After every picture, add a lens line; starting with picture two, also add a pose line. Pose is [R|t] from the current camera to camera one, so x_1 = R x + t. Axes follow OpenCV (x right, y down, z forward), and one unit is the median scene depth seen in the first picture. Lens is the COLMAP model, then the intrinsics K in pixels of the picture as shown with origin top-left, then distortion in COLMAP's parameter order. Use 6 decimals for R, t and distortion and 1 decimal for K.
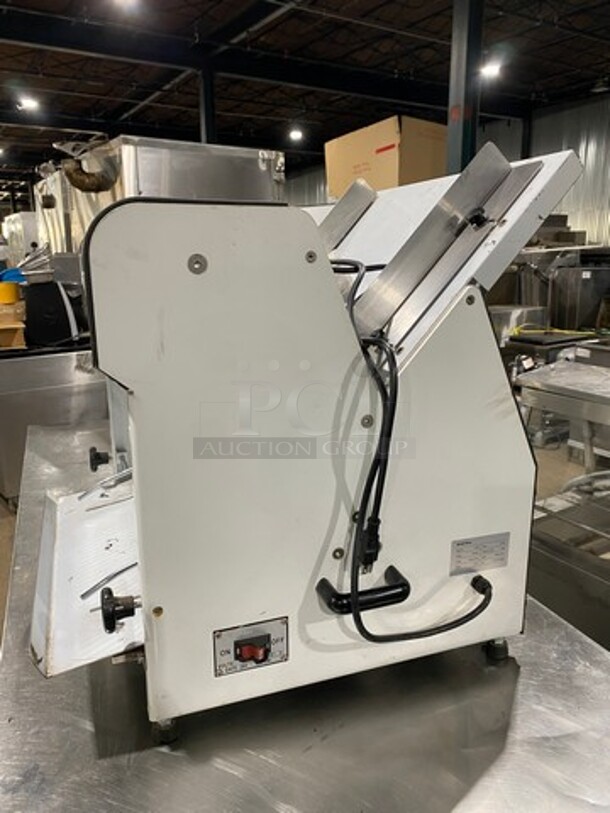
lens RADIAL K [[616.7, 0, 305.4], [0, 616.7, 406.4], [0, 0, 1]] dist [0.003469, 0.001398]
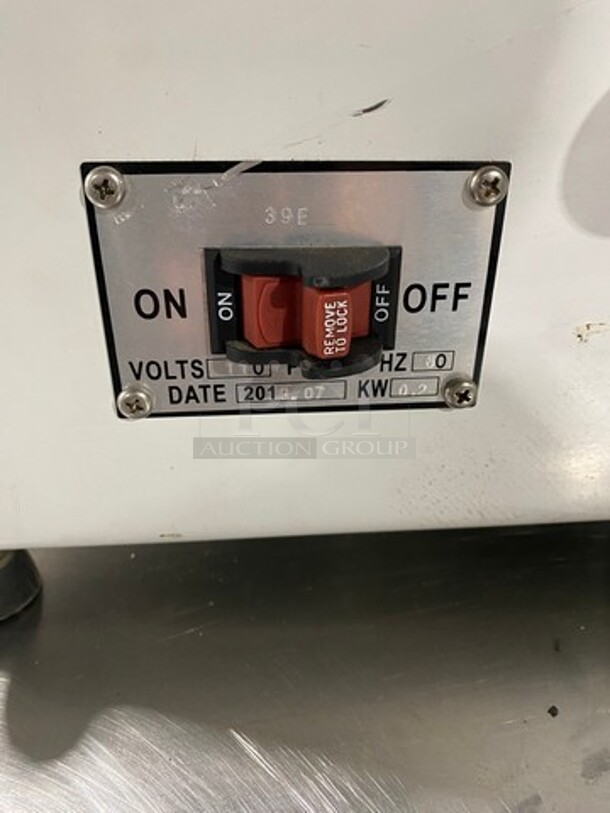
lens RADIAL K [[616.7, 0, 304.9], [0, 616.7, 406.3], [0, 0, 1]] dist [0.003469, 0.001398]
pose [[0.957658, 0.133382, -0.255149, -0.030930], [-0.069127, 0.966813, 0.245956, 0.376923], [0.279488, -0.217904, 0.935096, 0.816329]]
